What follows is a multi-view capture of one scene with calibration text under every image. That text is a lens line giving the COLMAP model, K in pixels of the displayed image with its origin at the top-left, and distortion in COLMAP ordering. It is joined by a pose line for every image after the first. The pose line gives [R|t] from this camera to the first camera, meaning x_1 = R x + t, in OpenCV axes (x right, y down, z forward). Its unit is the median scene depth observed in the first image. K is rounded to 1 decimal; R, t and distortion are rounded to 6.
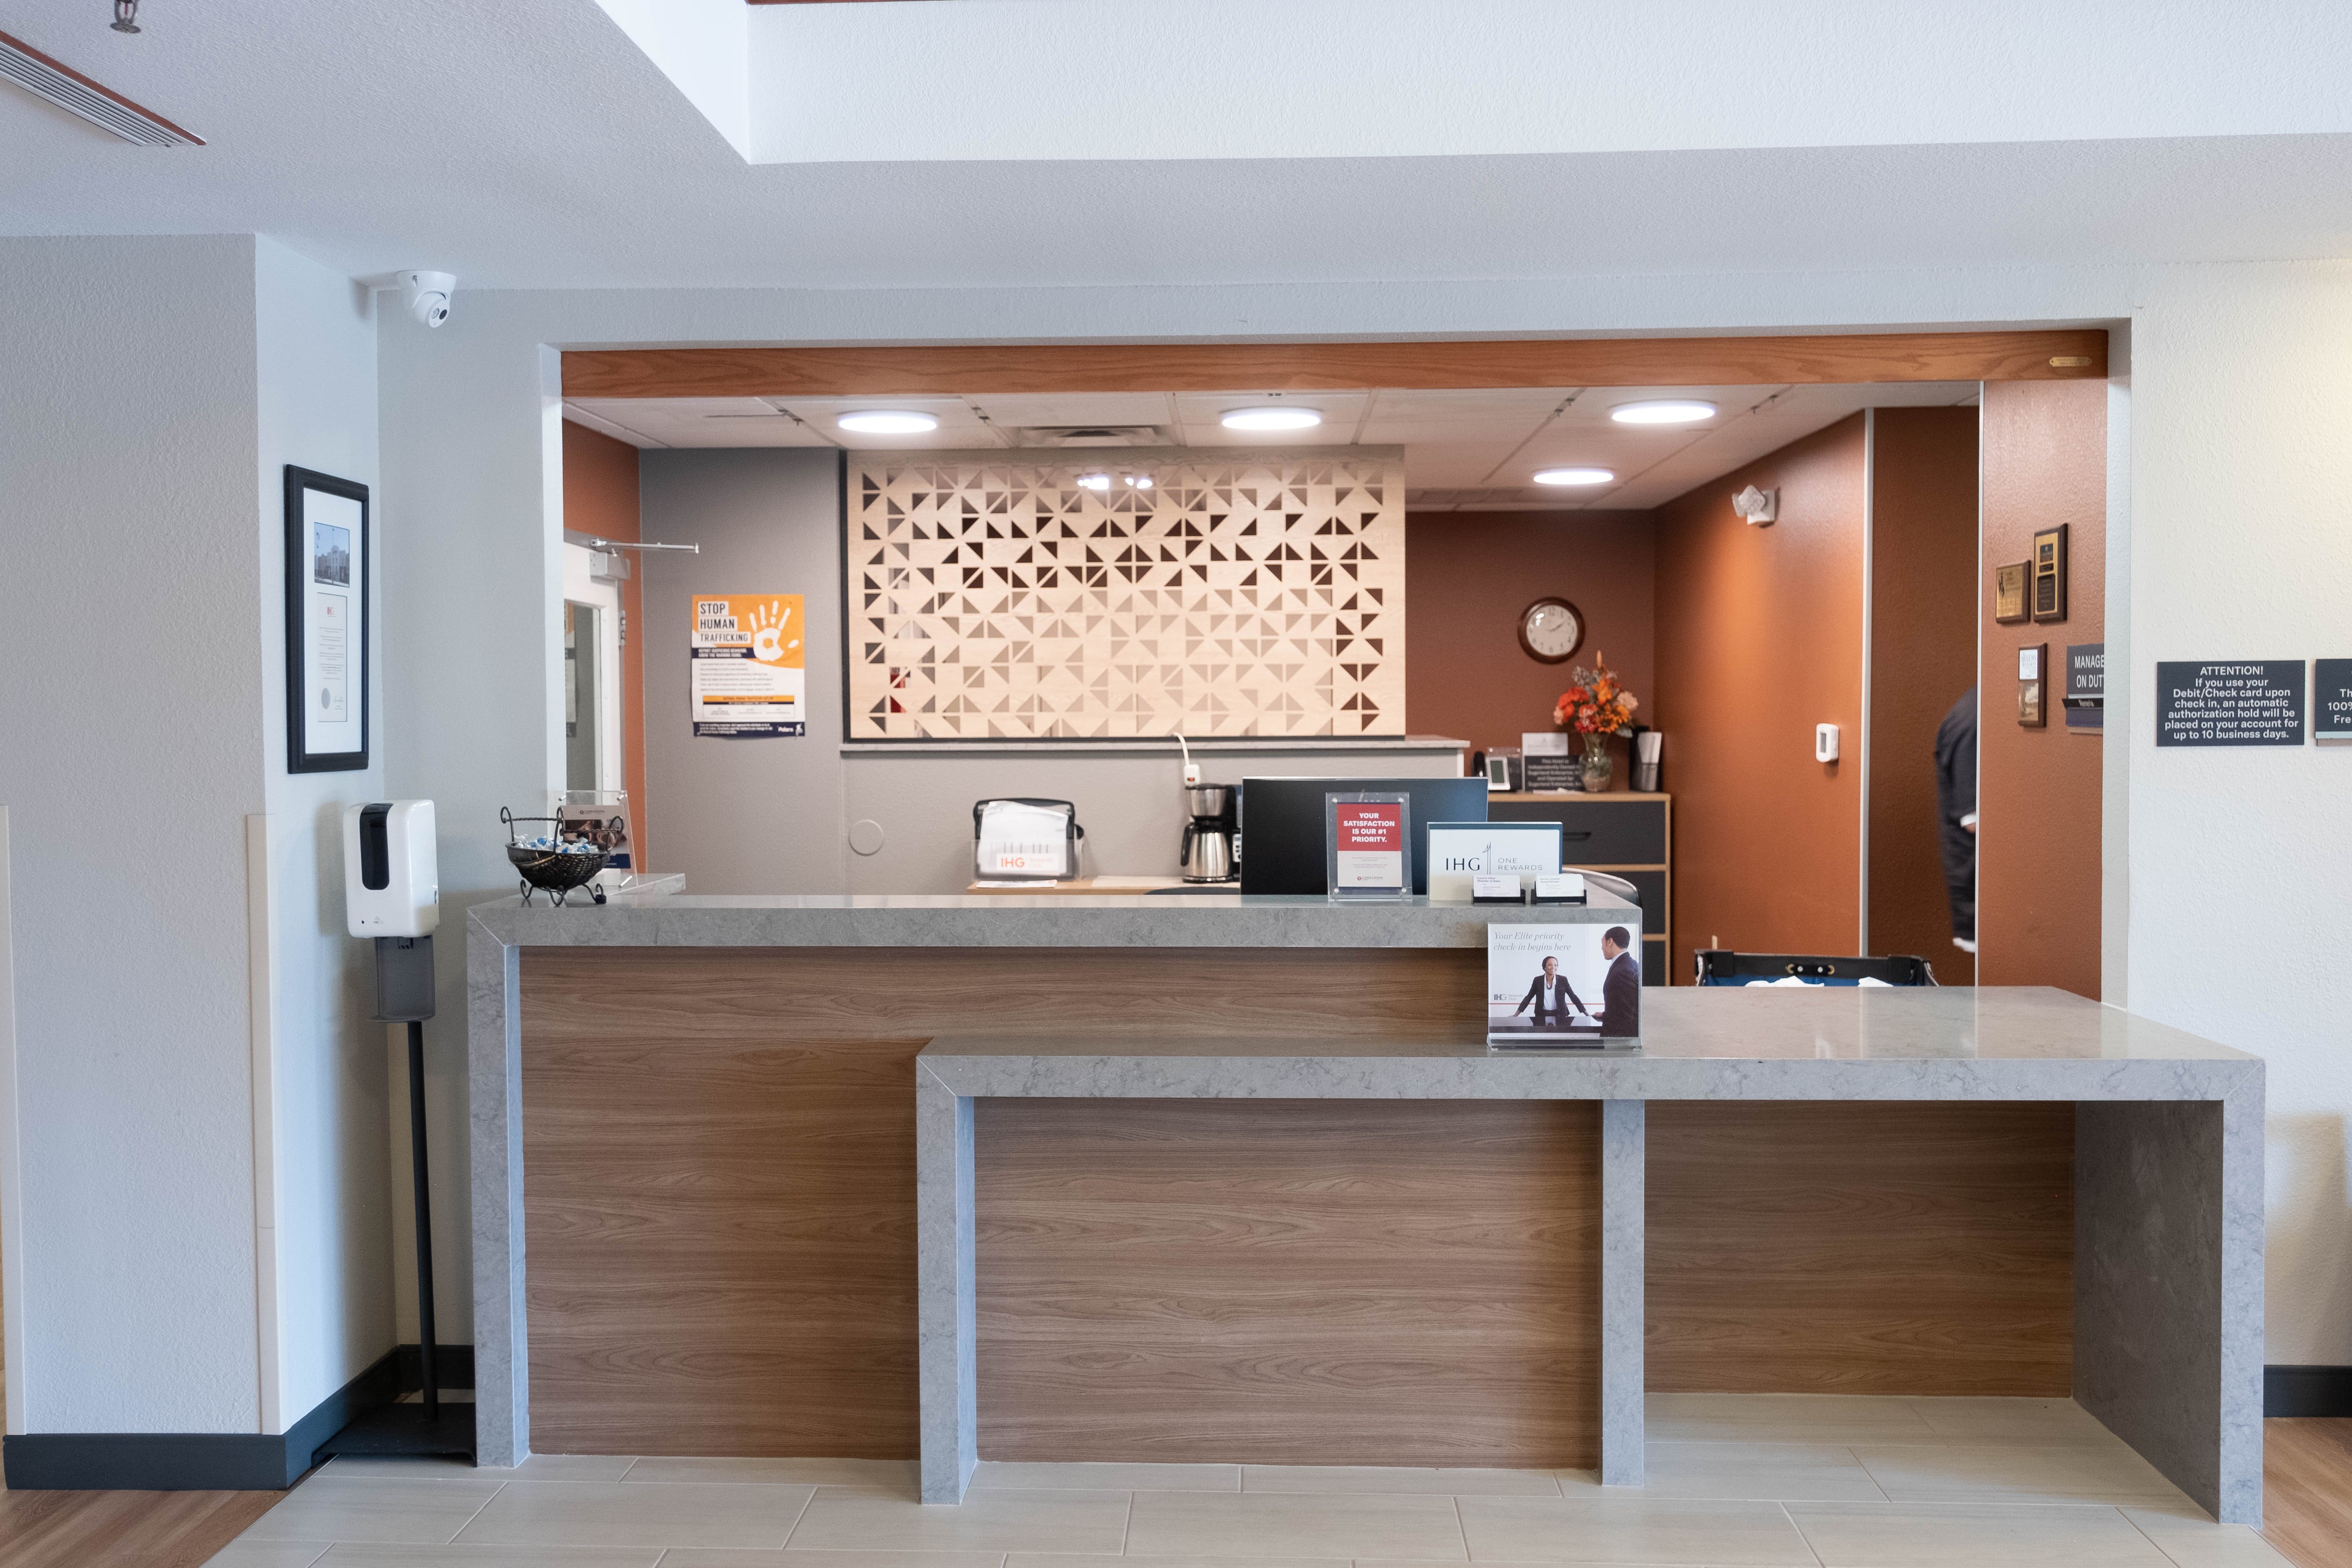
lens RADIAL K [[2168.4, 0, 1171.4], [0, 2168.4, 797.4], [0, 0, 1]] dist [-0.000215, 0.000000]
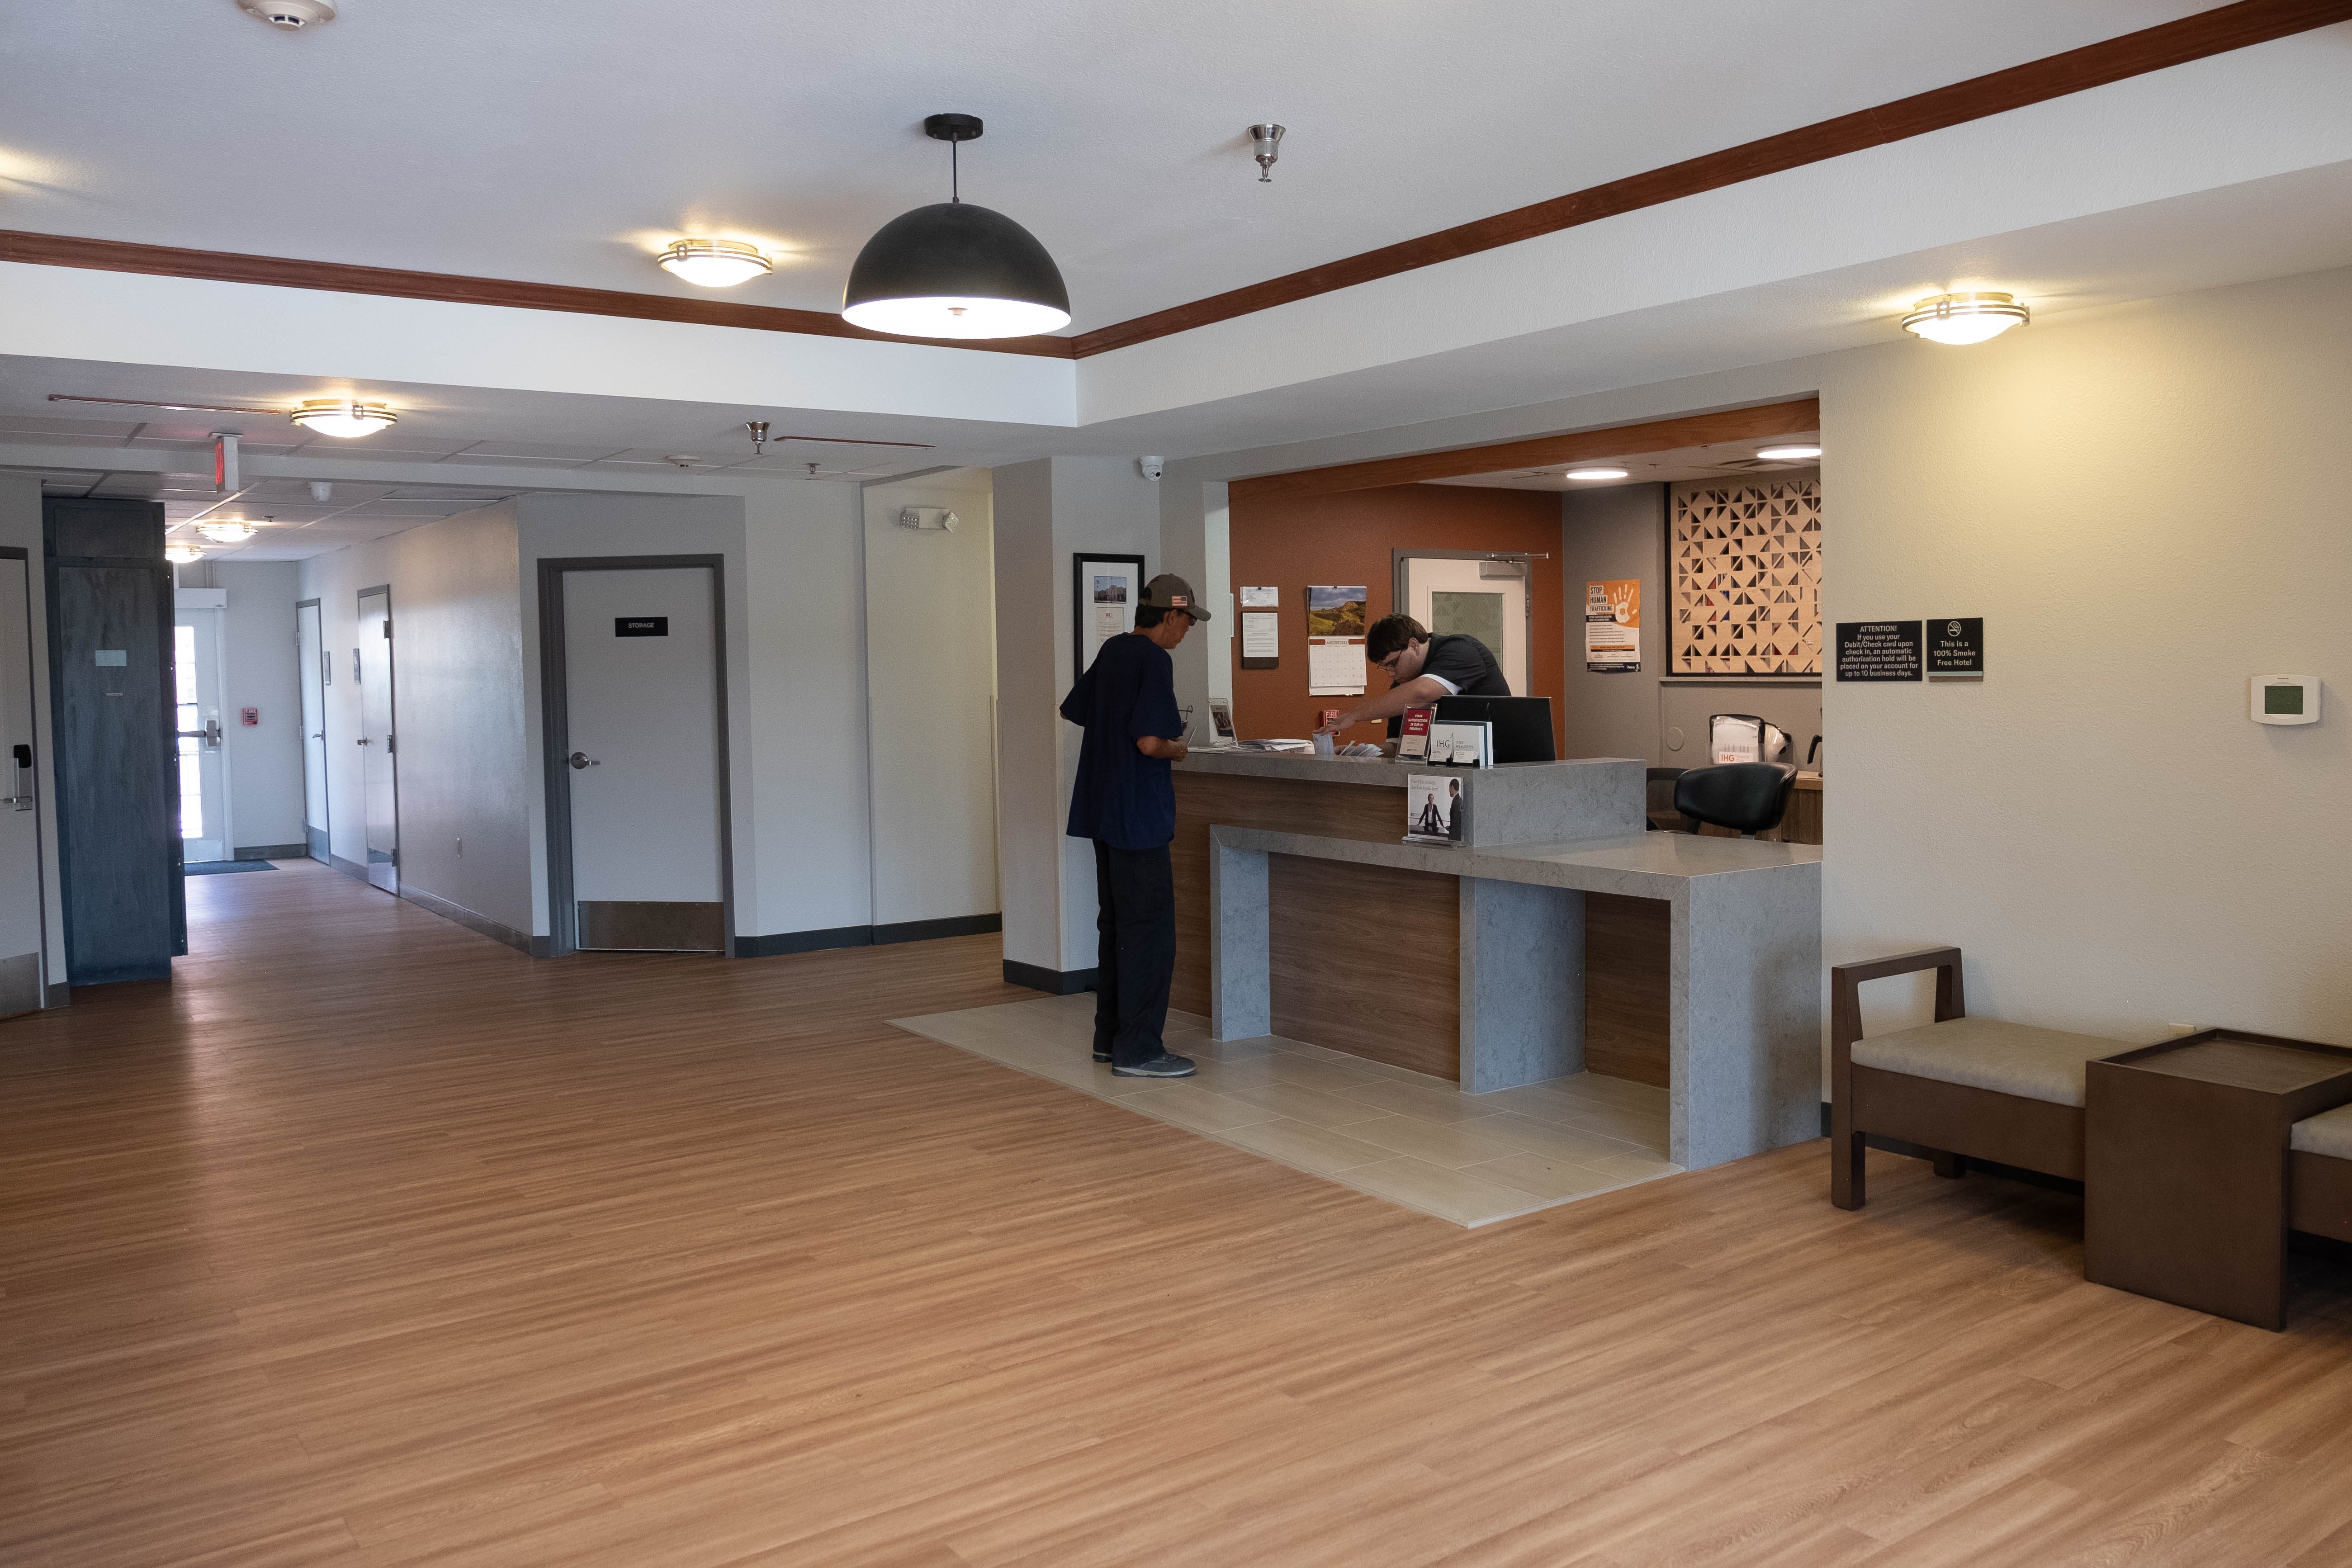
lens RADIAL K [[1826.9, 0, 1178.6], [0, 1826.9, 771.8], [0, 0, 1]] dist [0.012184, 0.001298]
pose [[0.624275, 0.045308, -0.779889, 0.643231], [-0.023503, 0.998954, 0.039221, -0.000232], [0.780851, -0.006155, 0.624687, -0.066319]]
